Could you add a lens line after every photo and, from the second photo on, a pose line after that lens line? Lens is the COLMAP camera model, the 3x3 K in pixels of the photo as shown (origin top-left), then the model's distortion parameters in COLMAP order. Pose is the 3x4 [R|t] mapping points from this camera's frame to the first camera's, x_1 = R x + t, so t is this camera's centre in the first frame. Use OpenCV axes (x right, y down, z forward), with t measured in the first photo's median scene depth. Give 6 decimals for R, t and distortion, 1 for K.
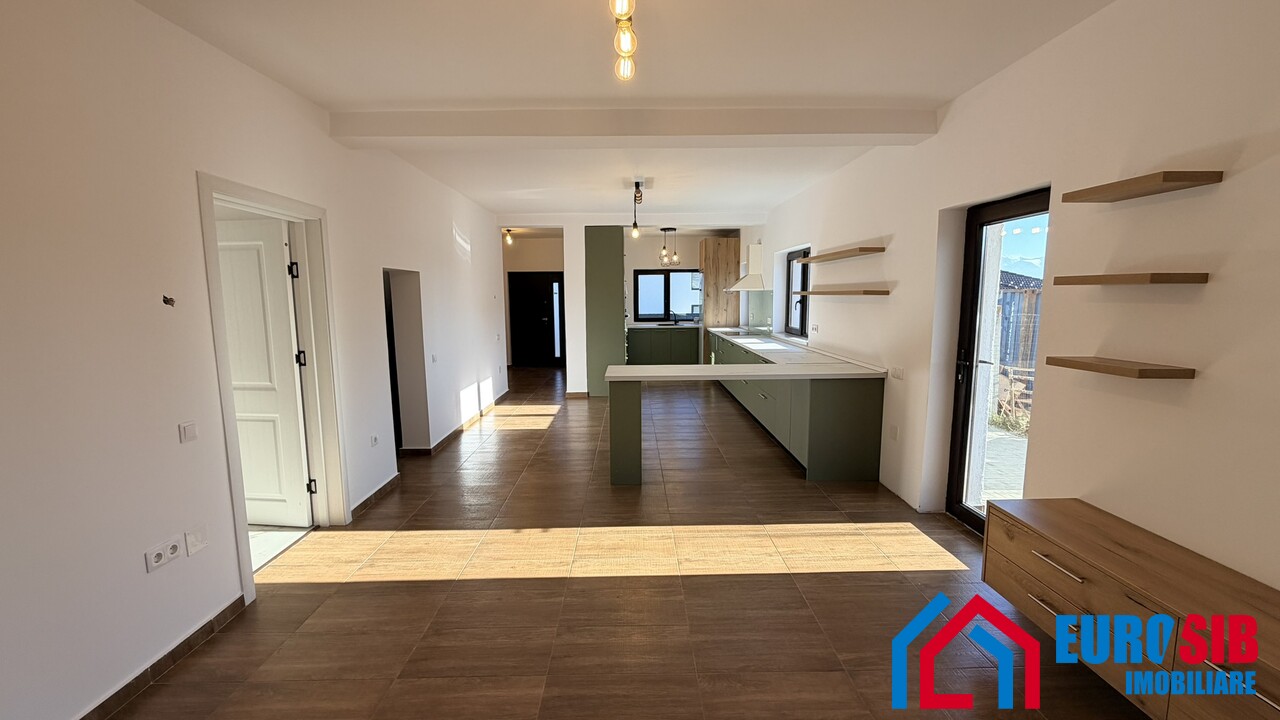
lens RADIAL K [[508.8, 0, 635.9], [0, 508.8, 360.0], [0, 0, 1]] dist [-0.002327, -0.000262]
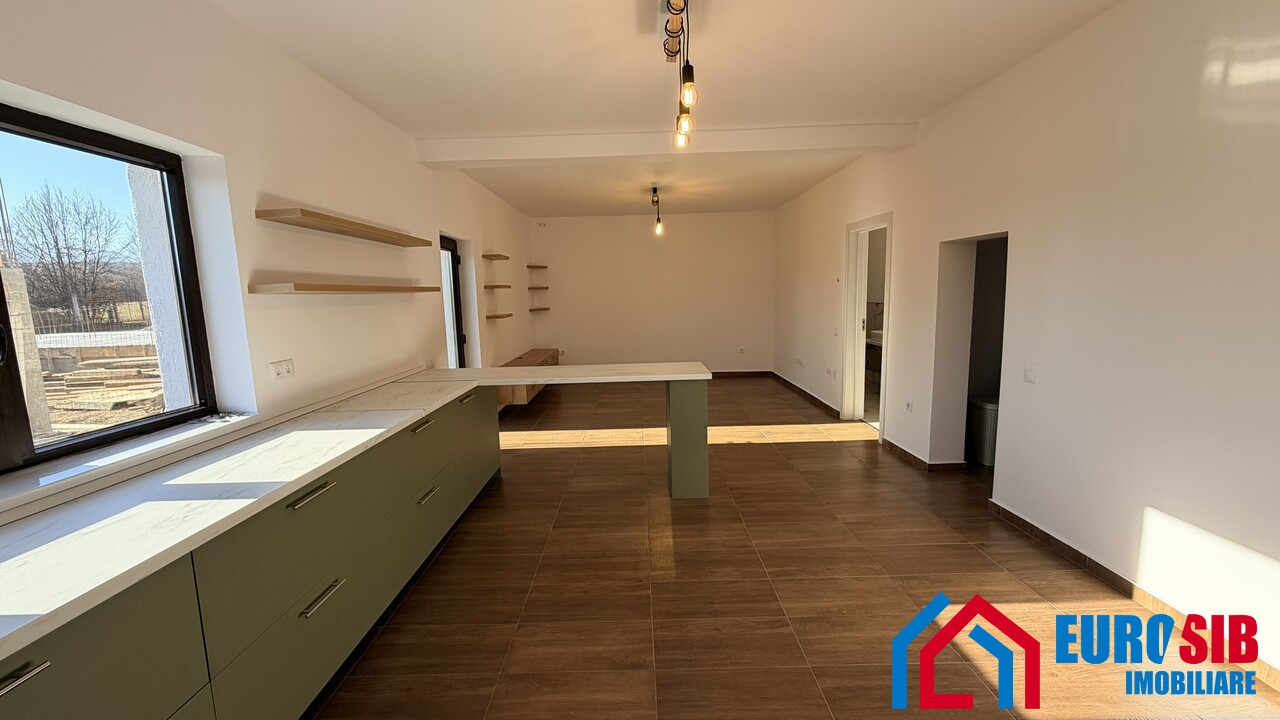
lens RADIAL K [[508.8, 0, 635.9], [0, 508.8, 360.0], [0, 0, 1]] dist [-0.002327, -0.000262]
pose [[-0.999203, 0.035887, 0.017480, 0.028324], [0.039178, 0.965562, 0.257205, -0.130187], [-0.007648, 0.257685, -0.966199, 1.084440]]
